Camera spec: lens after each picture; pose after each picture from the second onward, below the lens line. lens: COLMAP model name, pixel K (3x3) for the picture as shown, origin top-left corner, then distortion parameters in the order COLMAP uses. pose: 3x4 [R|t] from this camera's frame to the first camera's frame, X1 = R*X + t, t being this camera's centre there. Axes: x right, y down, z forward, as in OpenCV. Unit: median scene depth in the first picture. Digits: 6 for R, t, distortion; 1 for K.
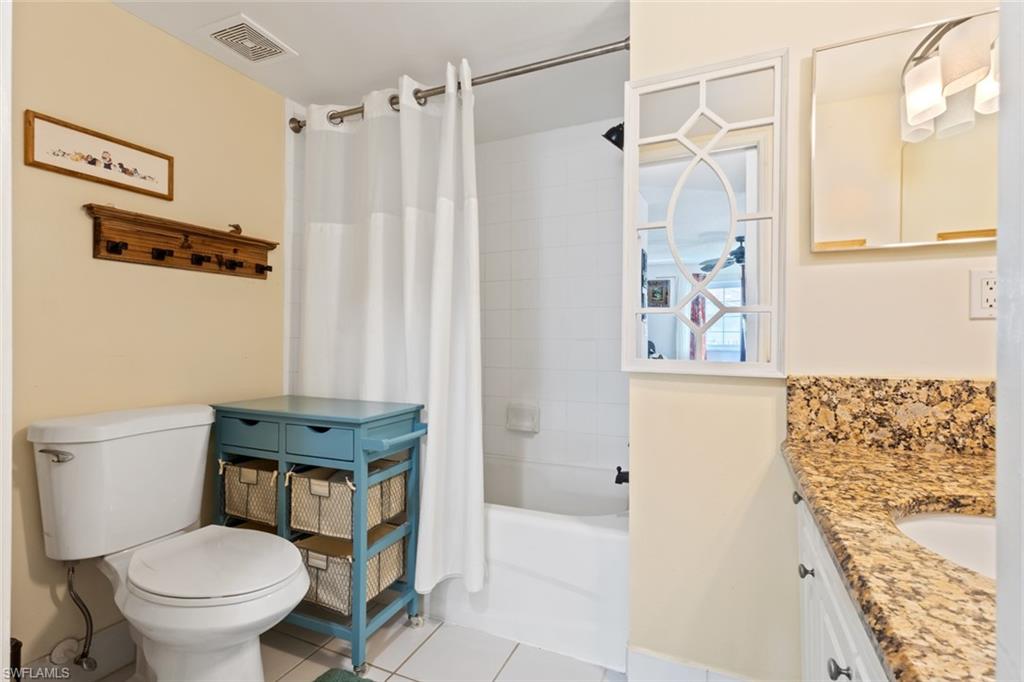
lens RADIAL K [[472.7, 0, 504.6], [0, 472.7, 338.8], [0, 0, 1]] dist [0.001850, 0.002005]
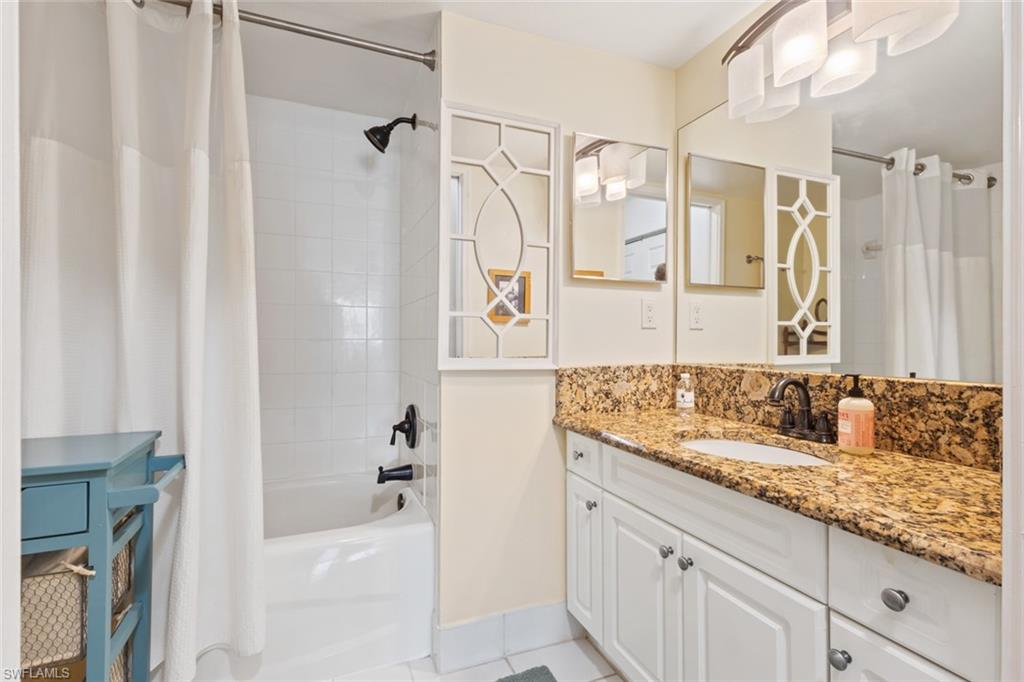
lens RADIAL K [[472.7, 0, 504.4], [0, 472.7, 340.7], [0, 0, 1]] dist [0.001850, 0.002005]
pose [[0.687063, 0.000348, 0.726598, -0.513167], [-0.003548, 0.999990, 0.002876, -0.001499], [-0.726589, -0.004554, 0.687057, 0.200340]]
